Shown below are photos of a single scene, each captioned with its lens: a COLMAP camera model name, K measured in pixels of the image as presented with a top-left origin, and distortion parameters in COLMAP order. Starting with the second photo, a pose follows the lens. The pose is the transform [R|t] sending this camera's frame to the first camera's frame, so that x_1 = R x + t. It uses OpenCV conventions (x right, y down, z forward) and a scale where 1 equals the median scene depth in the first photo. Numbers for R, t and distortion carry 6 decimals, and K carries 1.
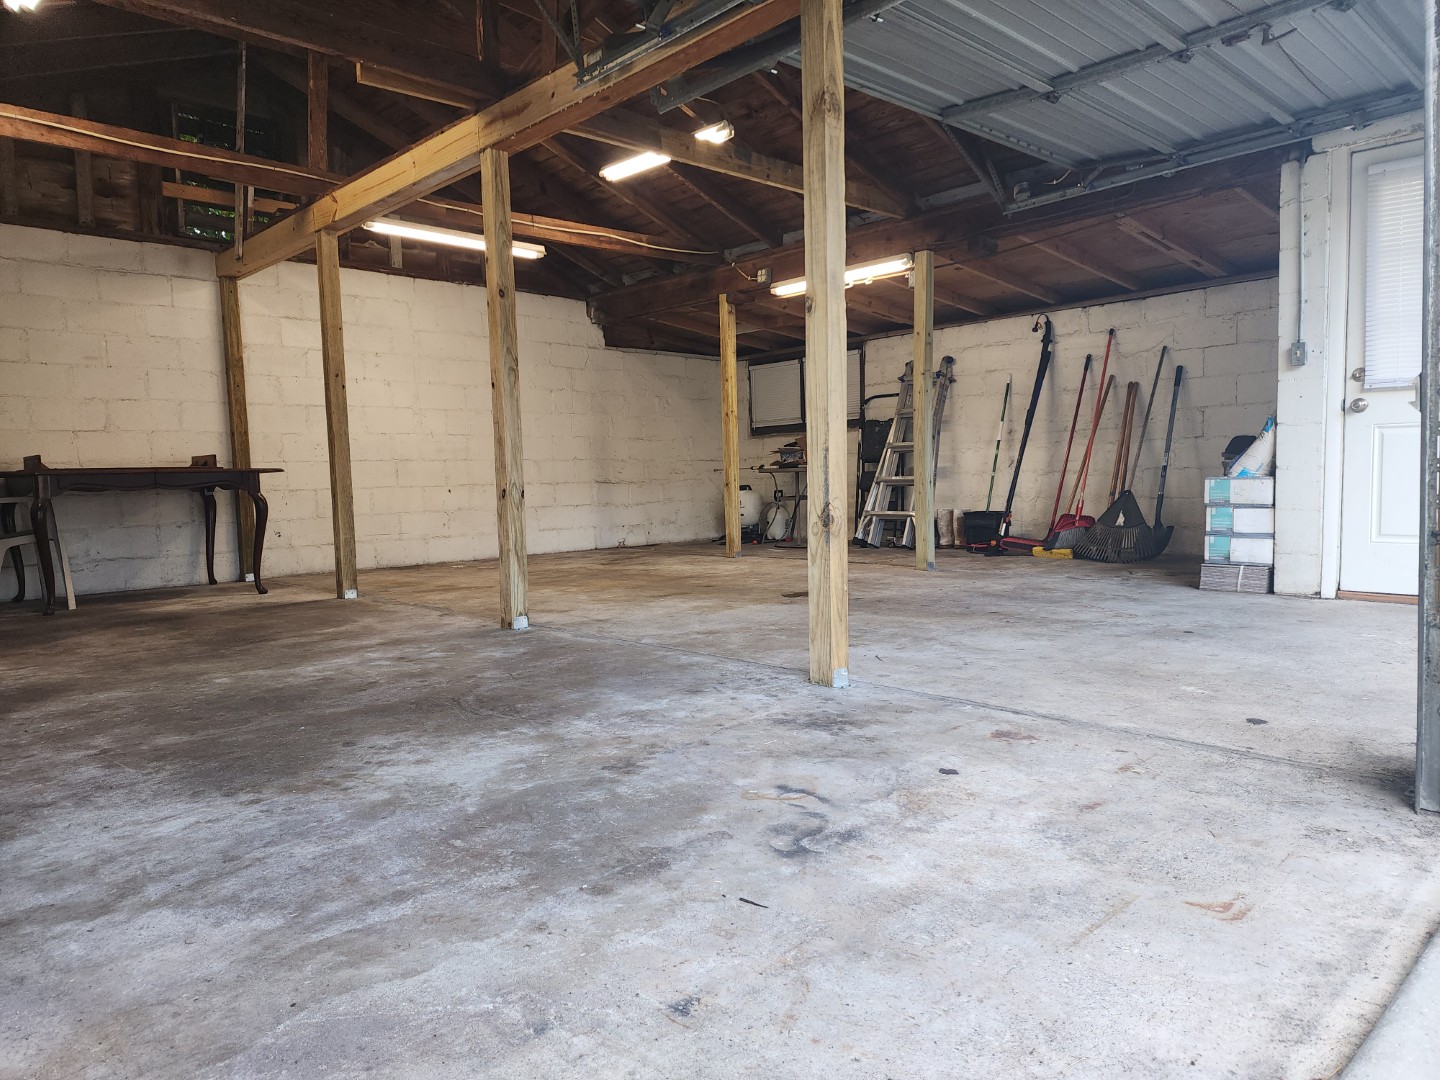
lens RADIAL K [[974.7, 0, 720.0], [0, 974.7, 540.0], [0, 0, 1]] dist [0.063658, -0.063858]
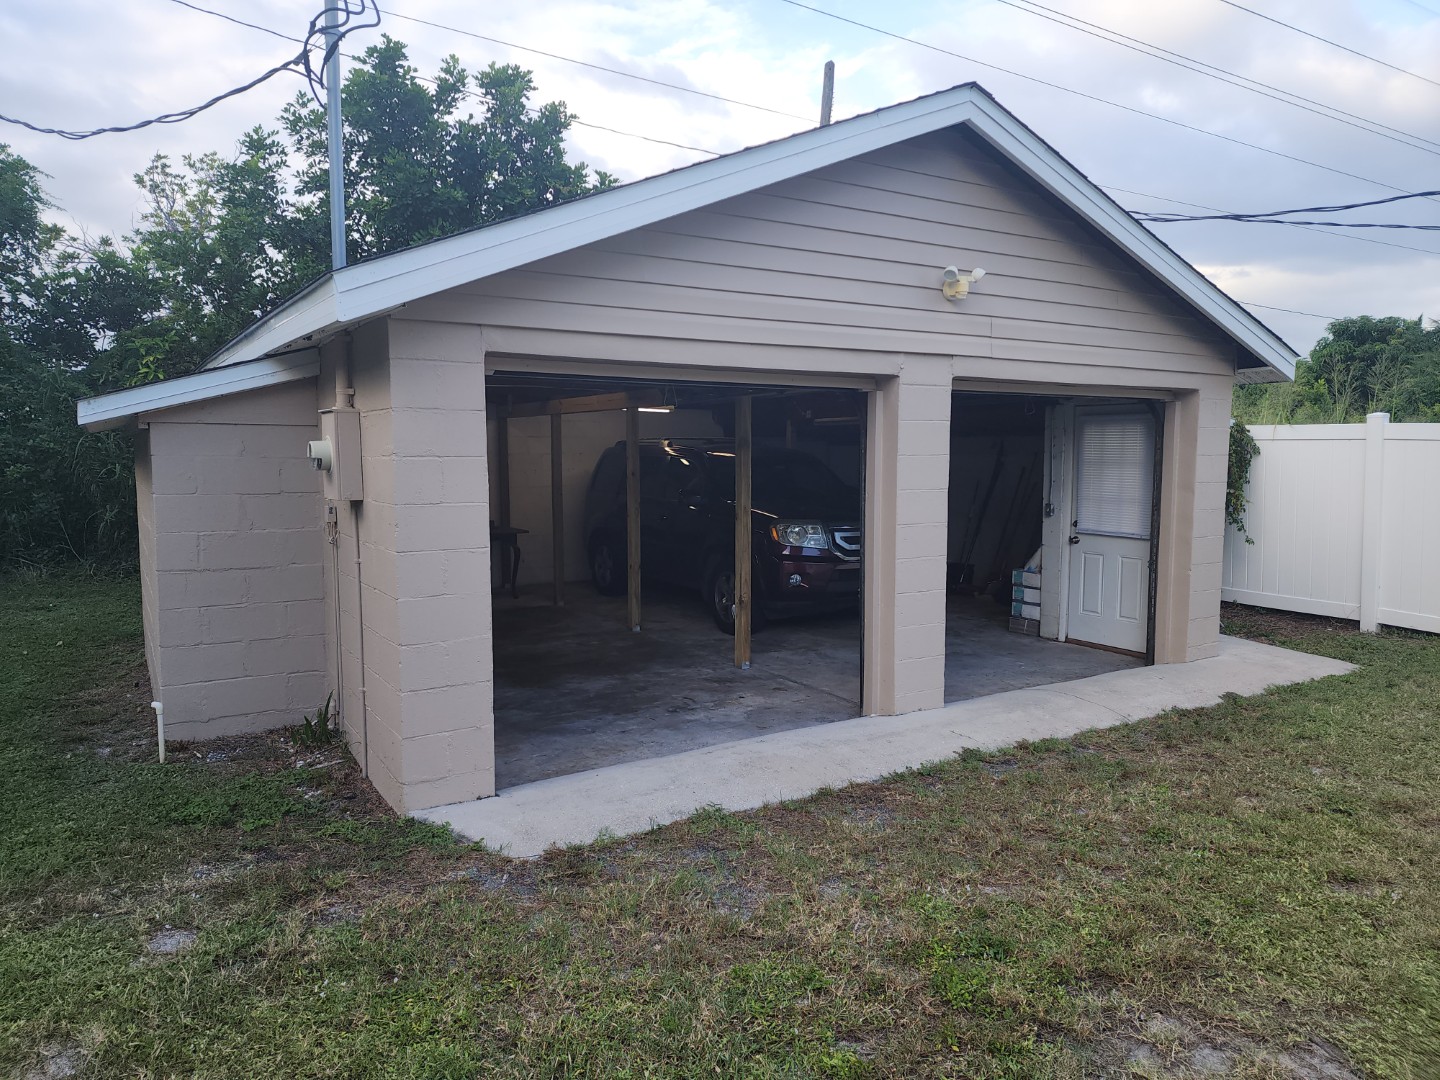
lens RADIAL K [[974.7, 0, 720.0], [0, 974.7, 540.0], [0, 0, 1]] dist [0.063658, -0.063858]
pose [[0.979194, 0.044537, -0.197977, 0.535056], [-0.039752, 0.998815, 0.028078, -0.243422], [0.198993, -0.019624, 0.979804, -1.431855]]
